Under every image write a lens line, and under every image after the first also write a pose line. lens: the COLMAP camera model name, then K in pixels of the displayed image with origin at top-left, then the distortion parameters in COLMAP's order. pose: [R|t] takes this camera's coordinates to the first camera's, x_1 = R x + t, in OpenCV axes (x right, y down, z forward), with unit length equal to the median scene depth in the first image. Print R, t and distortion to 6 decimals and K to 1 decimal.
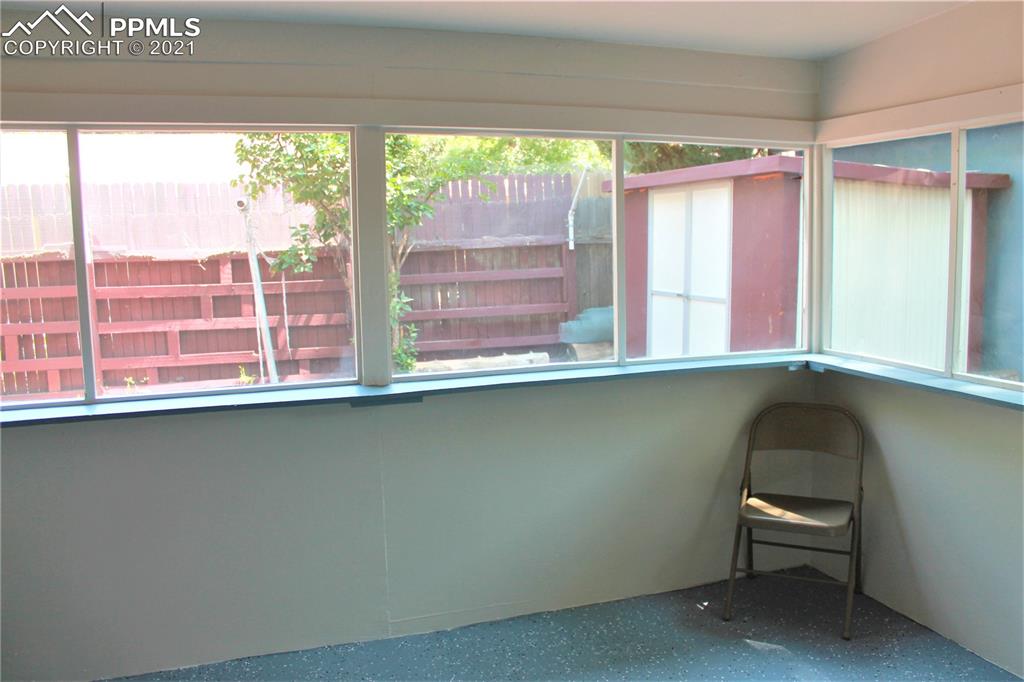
lens RADIAL K [[862.4, 0, 512.1], [0, 862.4, 346.9], [0, 0, 1]] dist [-0.143552, 0.102614]
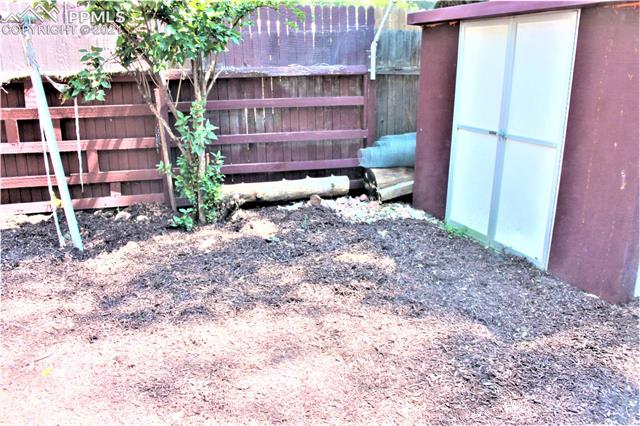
lens RADIAL K [[539.0, 0, 321.7], [0, 539.0, 208.0], [0, 0, 1]] dist [-0.143552, 0.102614]
pose [[0.998871, 0.019106, 0.043489, -0.021356], [-0.024705, 0.990930, 0.132085, -0.046225], [-0.040571, -0.133011, 0.990284, 0.365049]]
